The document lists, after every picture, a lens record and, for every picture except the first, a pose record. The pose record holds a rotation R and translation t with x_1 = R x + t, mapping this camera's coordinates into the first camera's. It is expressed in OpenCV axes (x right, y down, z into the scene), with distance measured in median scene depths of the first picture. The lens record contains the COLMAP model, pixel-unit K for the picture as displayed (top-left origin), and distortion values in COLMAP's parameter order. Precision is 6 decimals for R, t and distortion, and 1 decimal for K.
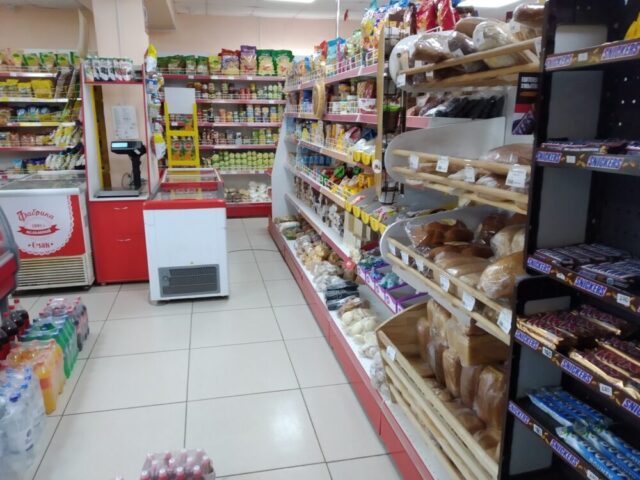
lens RADIAL K [[495.8, 0, 314.4], [0, 495.8, 241.5], [0, 0, 1]] dist [0.022844, -0.042954]
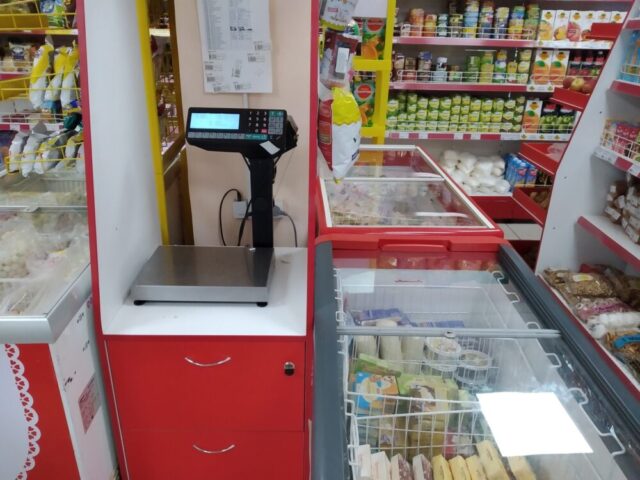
lens RADIAL K [[495.8, 0, 323.2], [0, 495.8, 236.4], [0, 0, 1]] dist [0.022844, -0.042954]
pose [[0.982705, 0.094038, -0.159523, -0.185512], [-0.067225, 0.983856, 0.165854, -0.122263], [0.172545, -0.152261, 0.973162, 0.481135]]
